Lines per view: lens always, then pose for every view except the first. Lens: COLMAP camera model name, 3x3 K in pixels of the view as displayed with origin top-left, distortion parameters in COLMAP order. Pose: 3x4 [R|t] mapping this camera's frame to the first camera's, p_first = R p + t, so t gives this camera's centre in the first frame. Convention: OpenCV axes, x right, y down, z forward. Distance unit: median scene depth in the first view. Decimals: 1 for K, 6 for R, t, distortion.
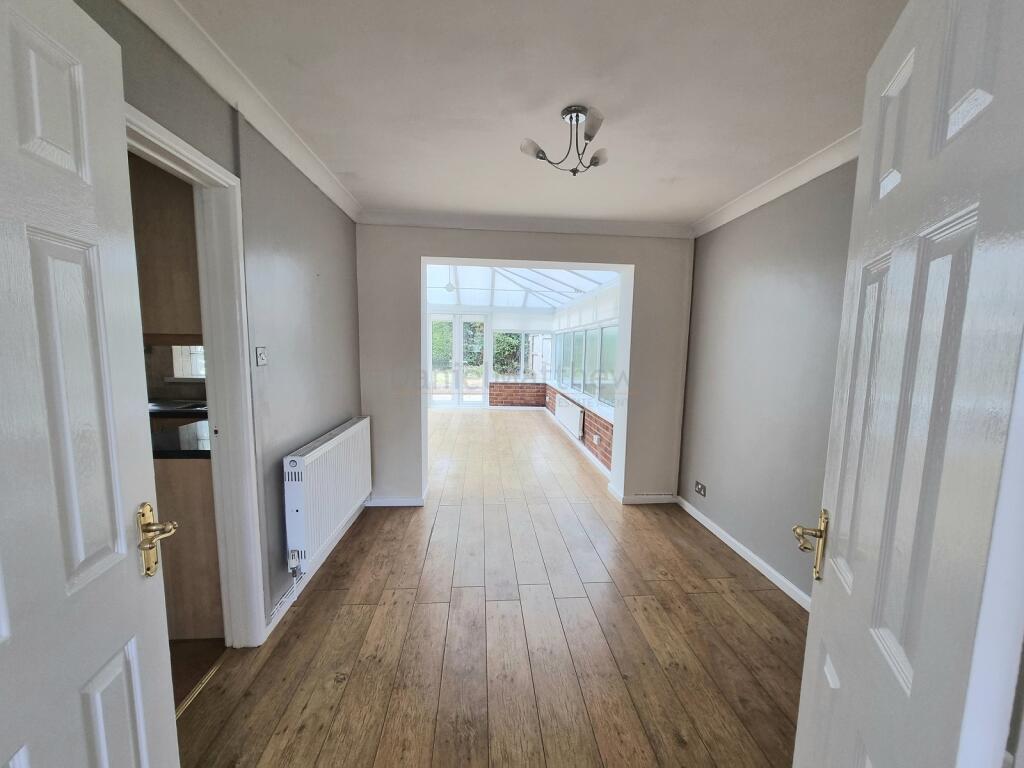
lens RADIAL K [[425.5, 0, 519.4], [0, 425.5, 399.4], [0, 0, 1]] dist [0.007532, -0.001006]
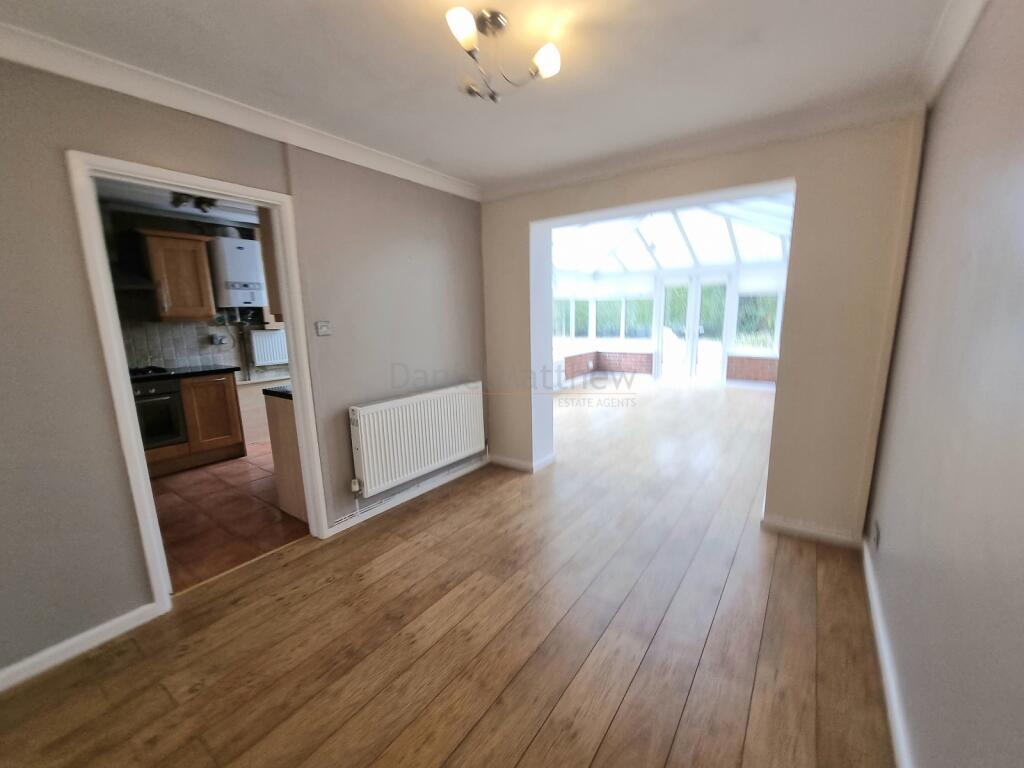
lens RADIAL K [[425.5, 0, 519.4], [0, 425.5, 399.4], [0, 0, 1]] dist [0.007532, -0.001006]
pose [[0.763761, 0.091547, -0.638974, 0.659899], [-0.047894, 0.995200, 0.085336, -0.021271], [0.643719, -0.034574, 0.764480, 0.337285]]
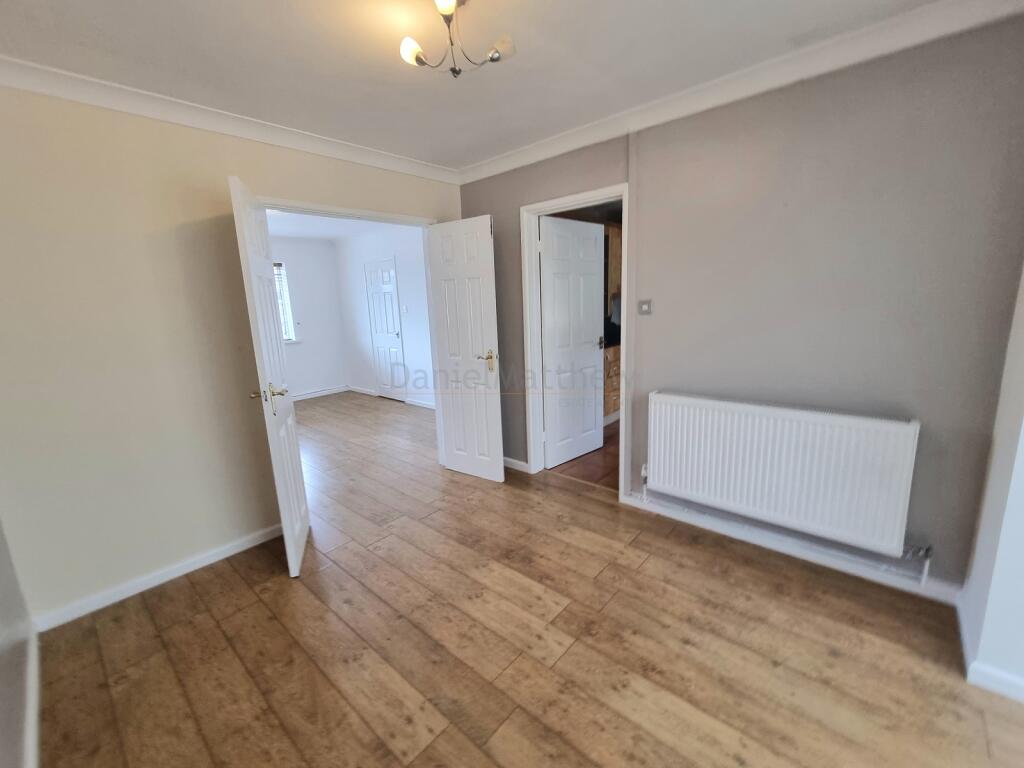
lens RADIAL K [[415.2, 0, 509.9], [0, 415.2, 404.8], [0, 0, 1]] dist [-0.020159, -0.000137]
pose [[-0.729201, 0.171942, -0.662346, 0.552897], [-0.069394, 0.944348, 0.321546, -0.182480], [0.680772, 0.280434, -0.676688, 1.498529]]
